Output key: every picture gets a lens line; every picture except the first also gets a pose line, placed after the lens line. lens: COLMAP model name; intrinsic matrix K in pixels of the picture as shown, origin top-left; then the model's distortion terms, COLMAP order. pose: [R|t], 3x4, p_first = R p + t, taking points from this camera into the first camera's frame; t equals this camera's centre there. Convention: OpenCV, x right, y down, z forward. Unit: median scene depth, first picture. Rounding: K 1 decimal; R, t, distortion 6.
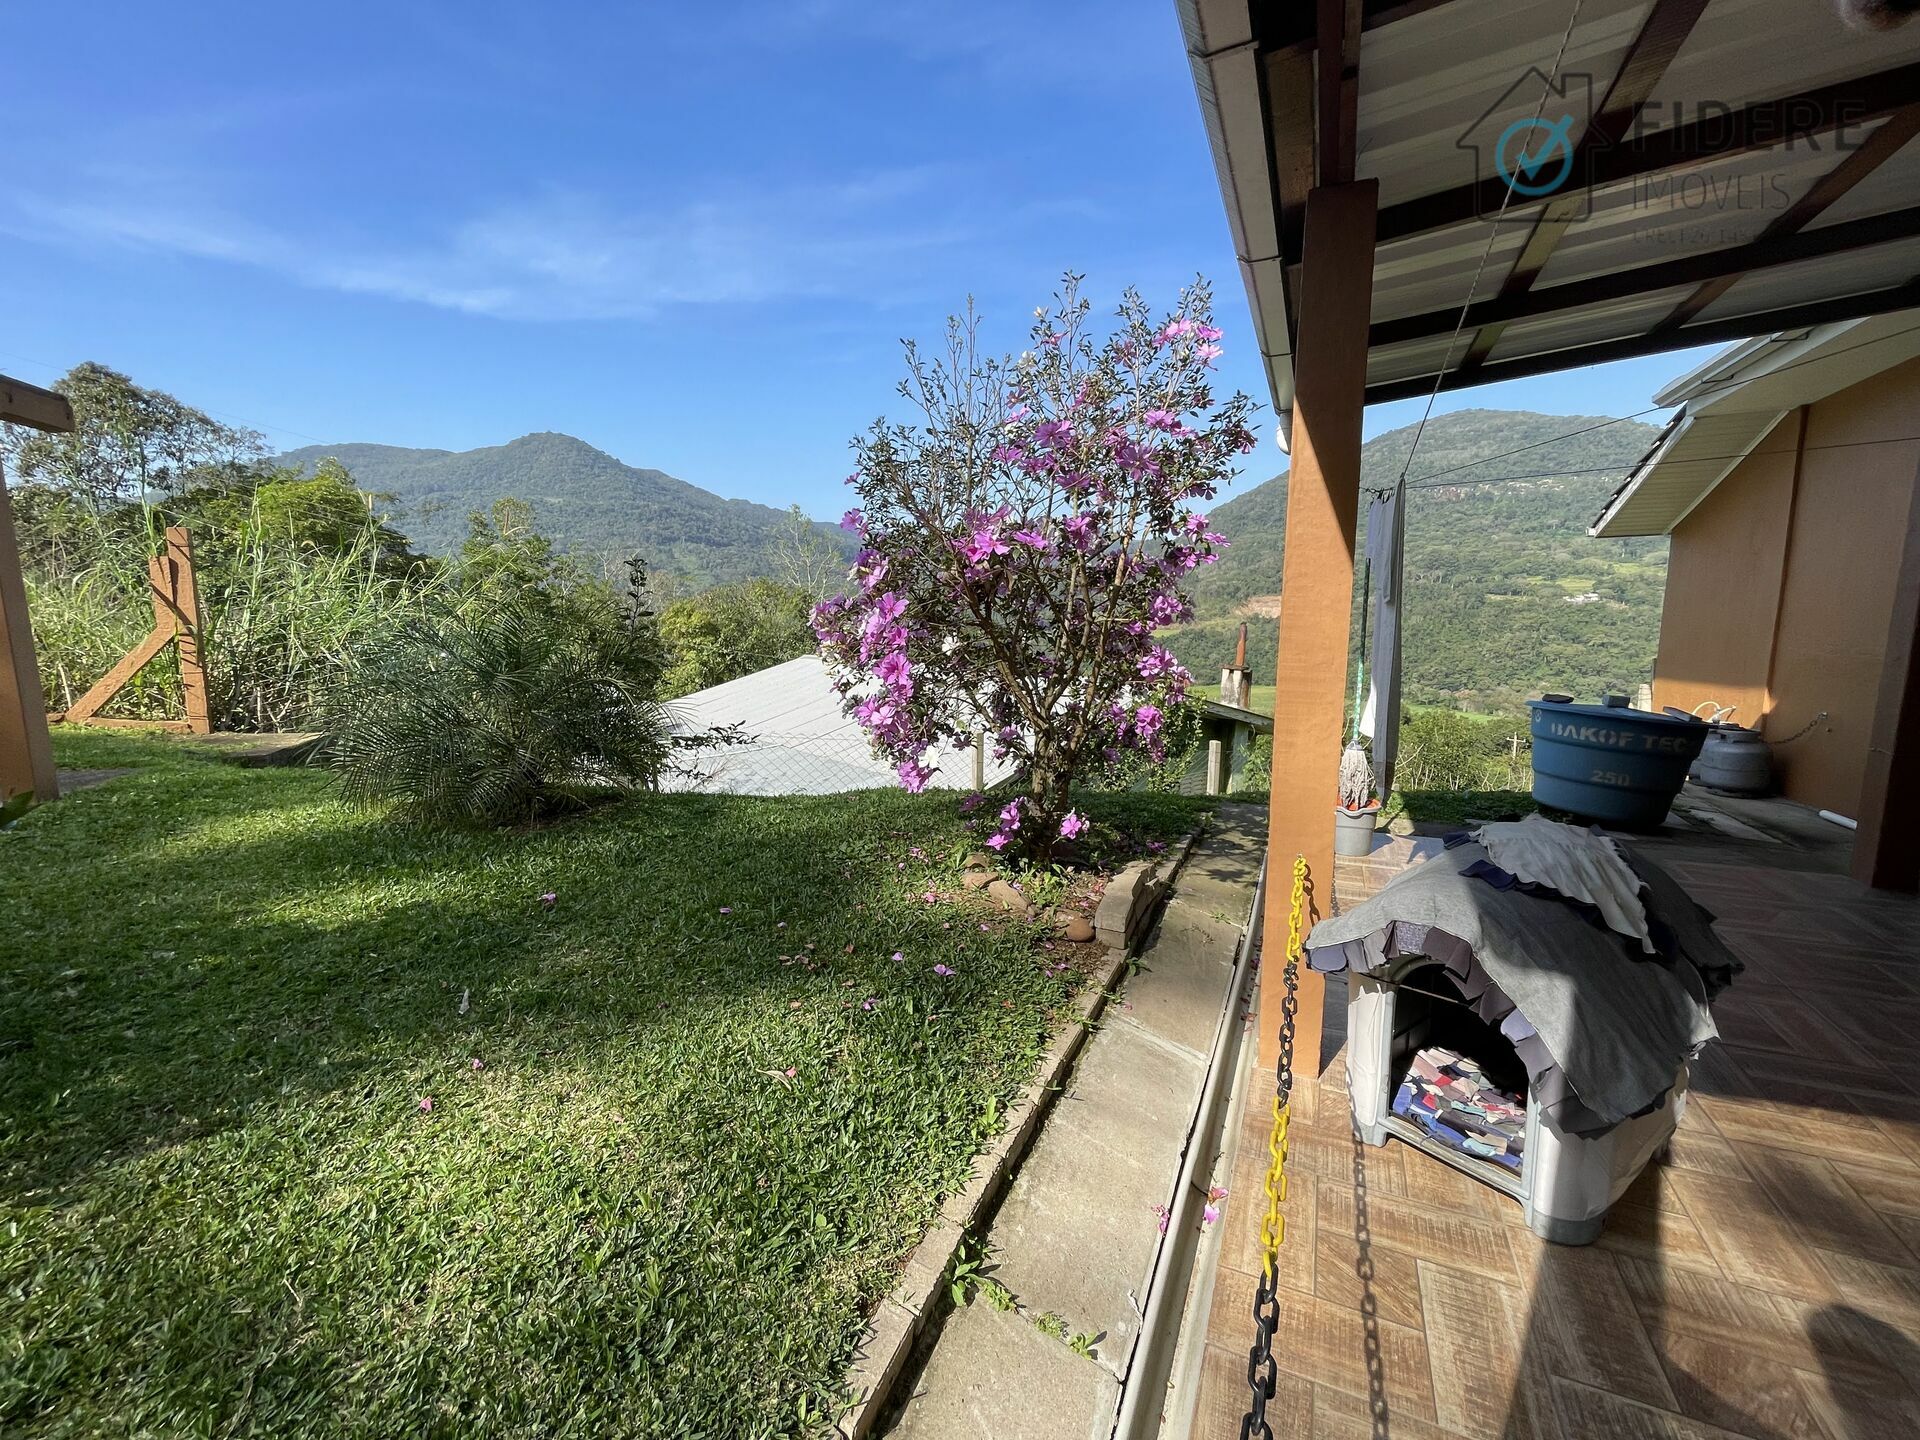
lens RADIAL K [[782.3, 0, 957.2], [0, 782.3, 718.4], [0, 0, 1]] dist [0.000195, -0.000429]
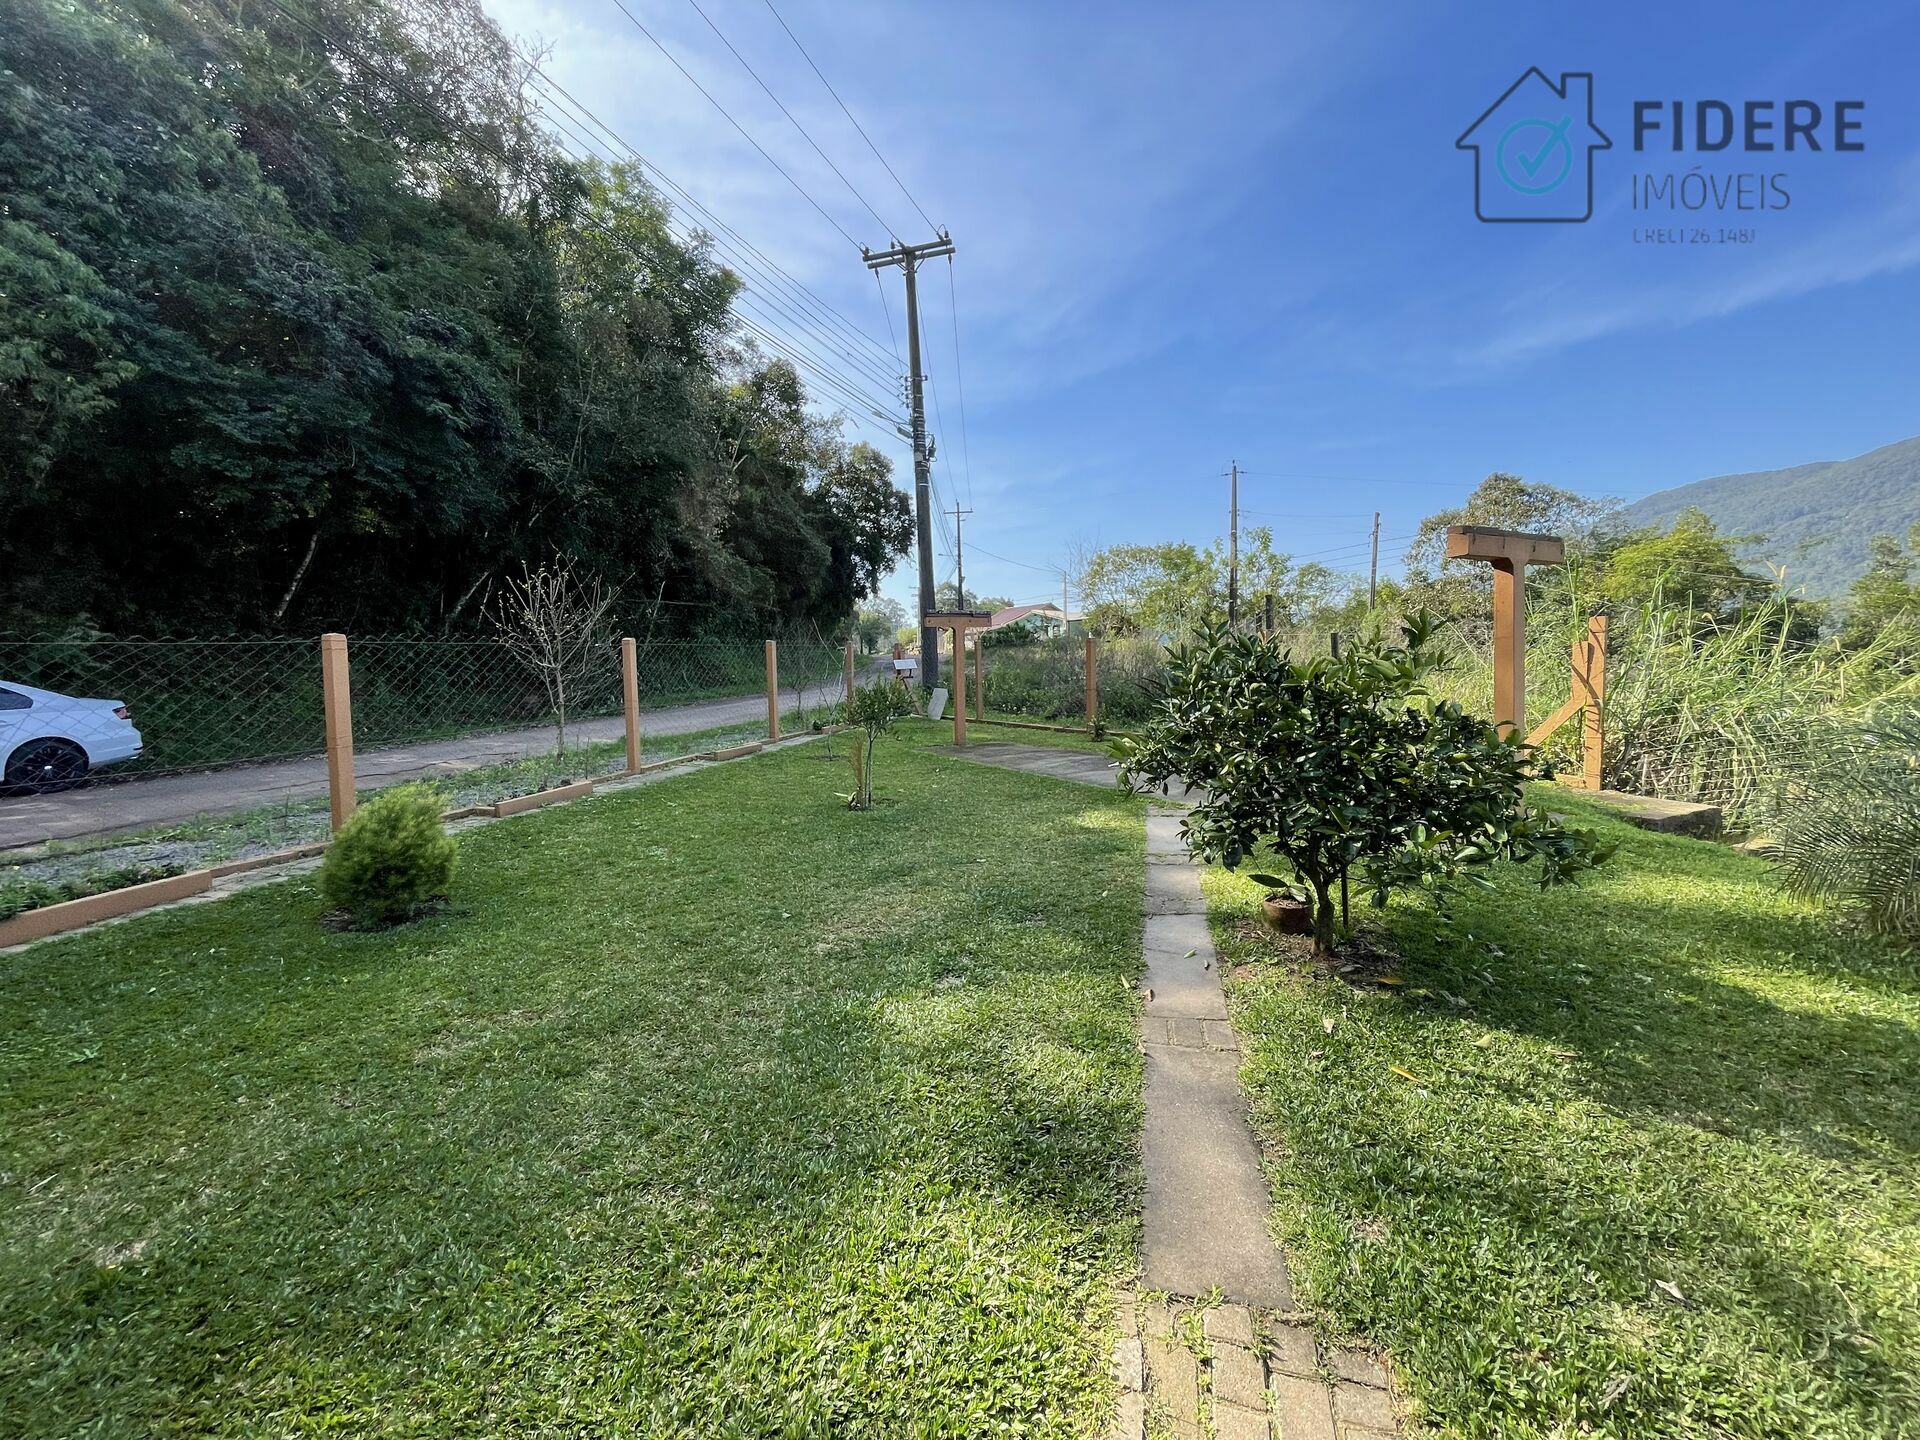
lens RADIAL K [[783.2, 0, 952.8], [0, 783.2, 709.7], [0, 0, 1]] dist [-0.002984, -0.000154]
pose [[0.167907, 0.041413, -0.984933, 0.040061], [-0.116199, 0.992984, 0.021943, -0.026105], [0.978931, 0.110764, 0.171541, -0.294384]]
